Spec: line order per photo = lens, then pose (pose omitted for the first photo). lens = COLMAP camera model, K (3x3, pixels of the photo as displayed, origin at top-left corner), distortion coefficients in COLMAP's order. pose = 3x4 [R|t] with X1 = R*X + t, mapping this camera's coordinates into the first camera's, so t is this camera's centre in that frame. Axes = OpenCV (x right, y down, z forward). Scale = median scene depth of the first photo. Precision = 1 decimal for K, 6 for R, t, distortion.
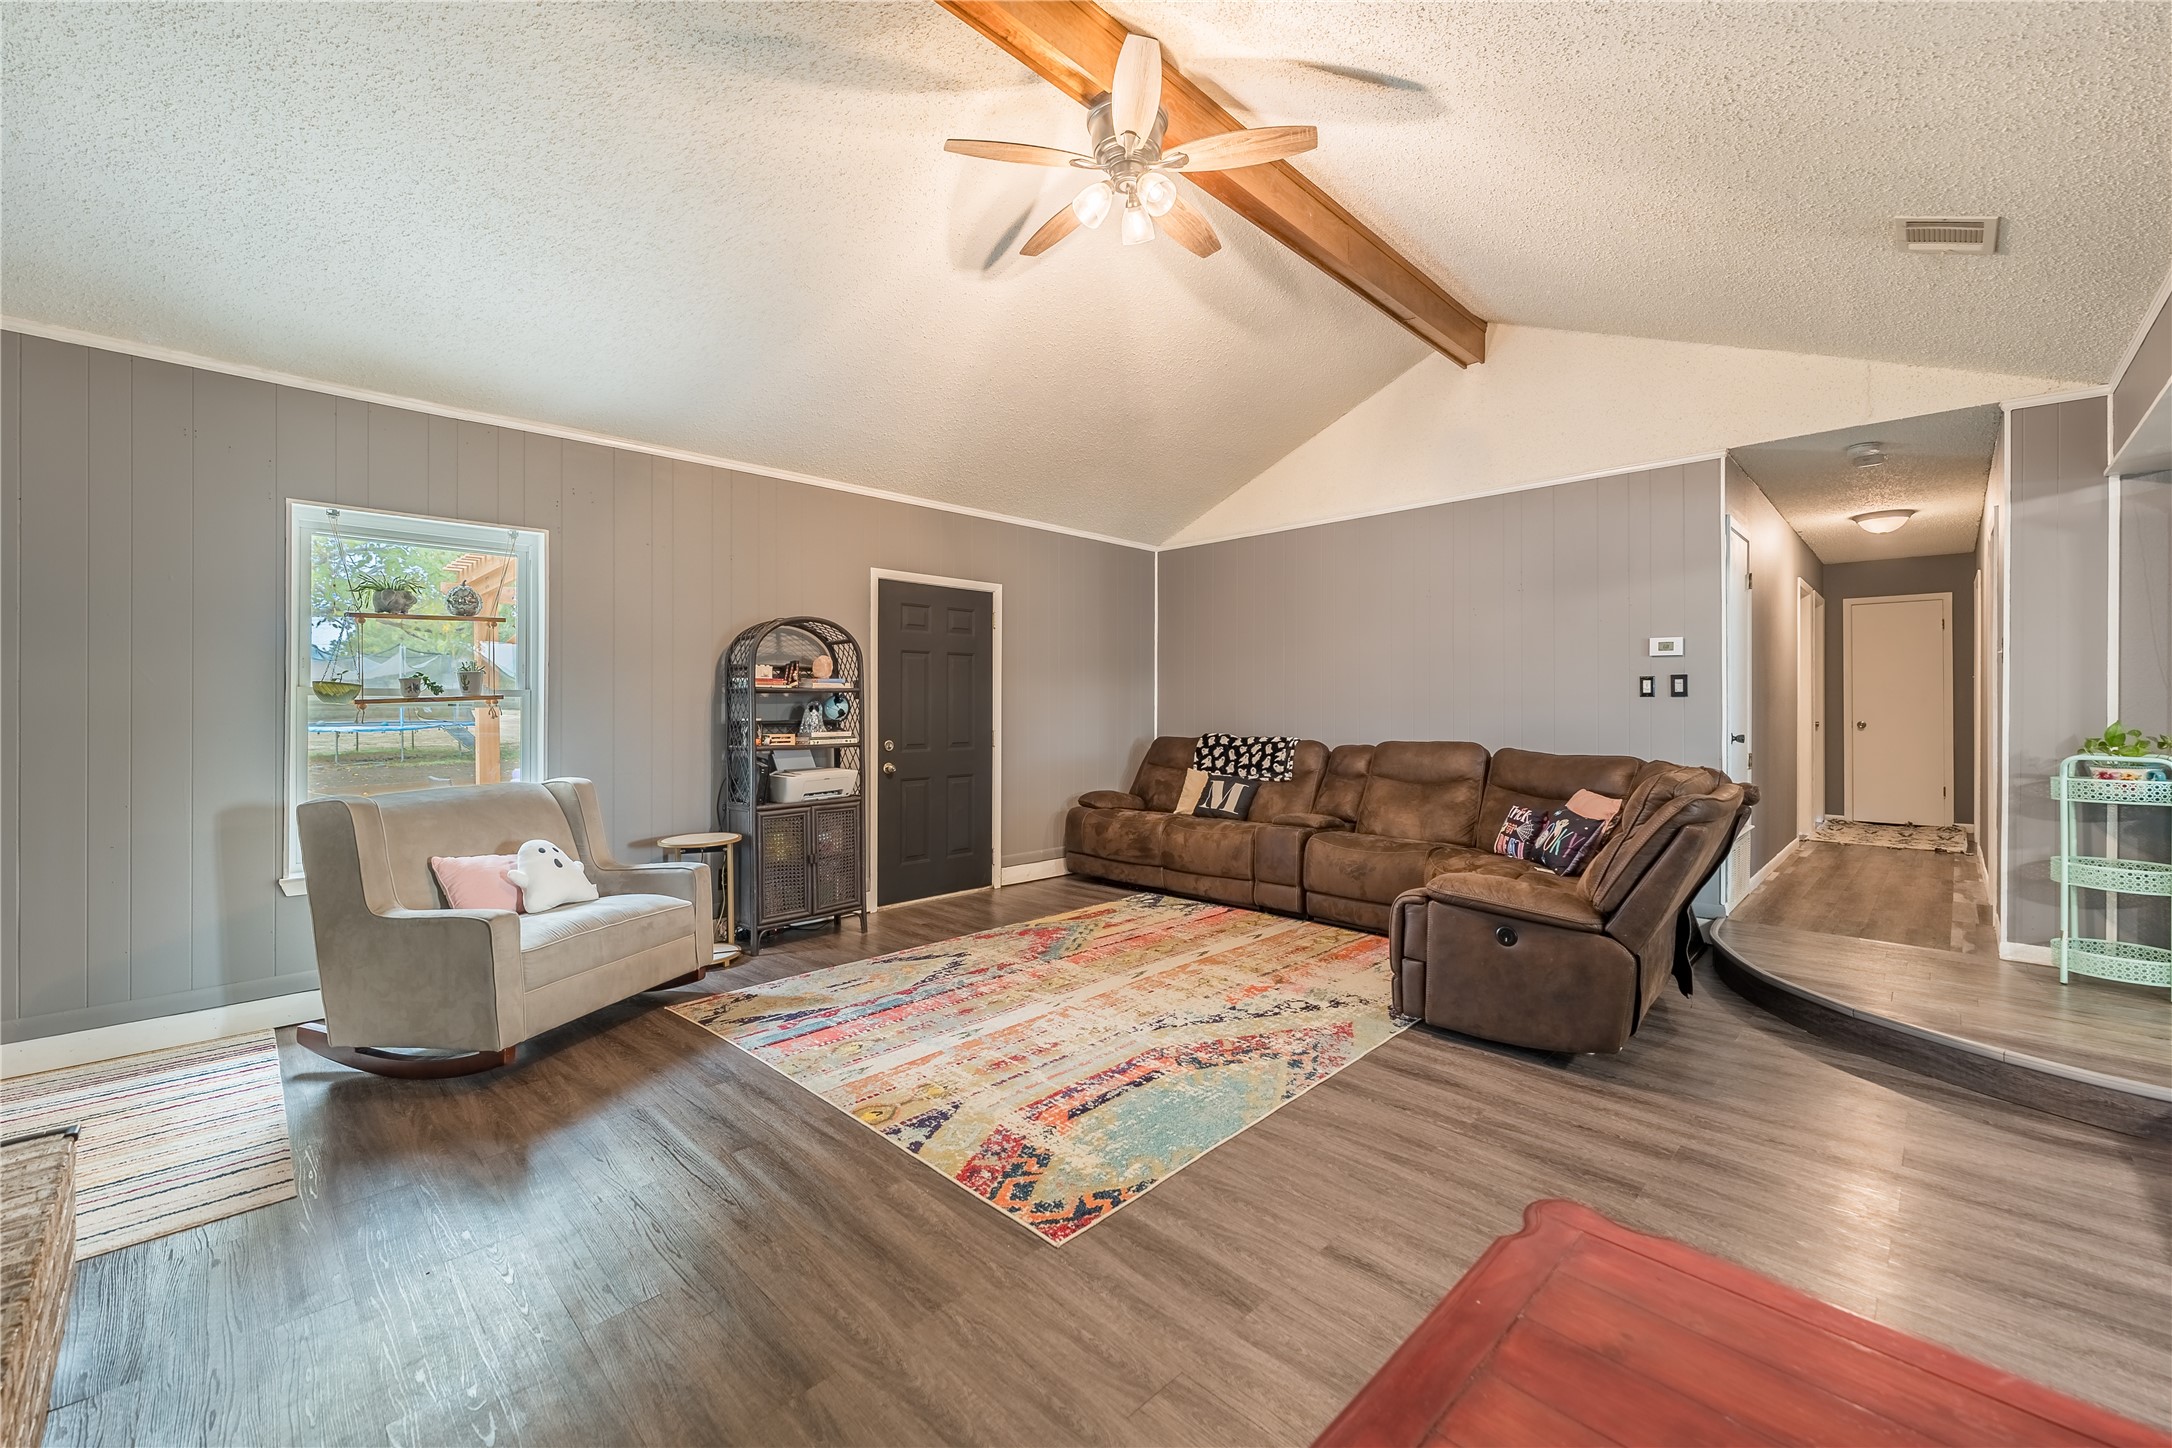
lens RADIAL K [[870.7, 0, 1083.2], [0, 870.7, 700.1], [0, 0, 1]] dist [0.000522, -0.000021]
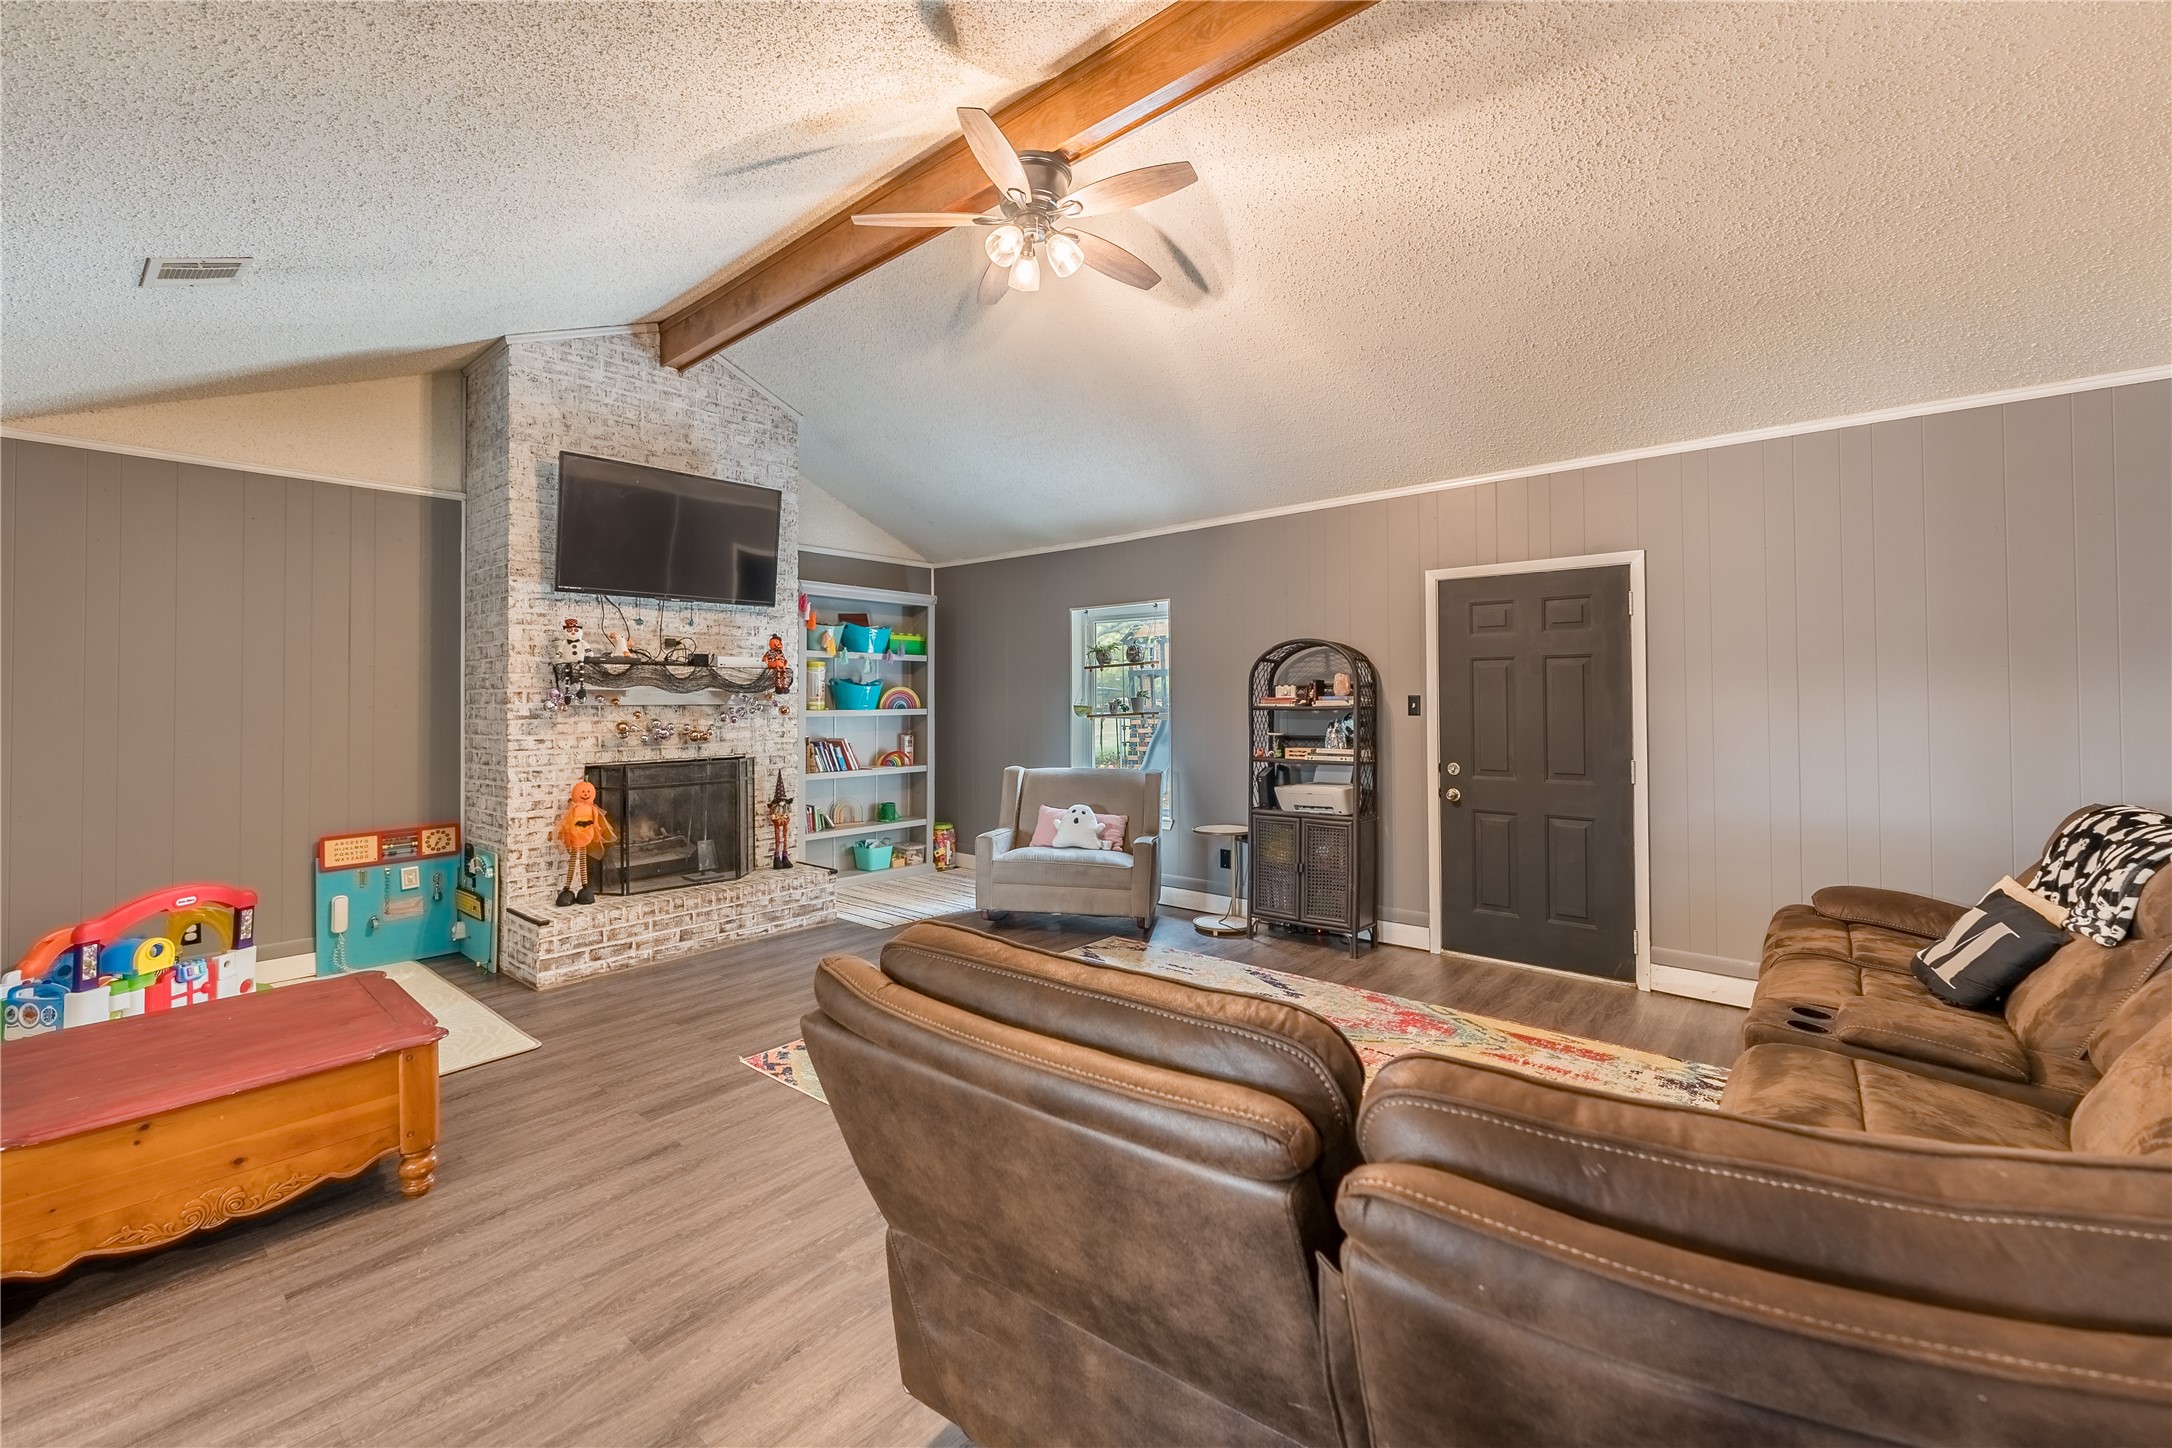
lens RADIAL K [[870.7, 0, 1083.2], [0, 870.7, 700.1], [0, 0, 1]] dist [0.000522, -0.000021]
pose [[0.080550, -0.001758, -0.996749, 0.747616], [0.008724, 0.999961, -0.001059, -0.023664], [0.996712, -0.008611, 0.080562, 0.678496]]
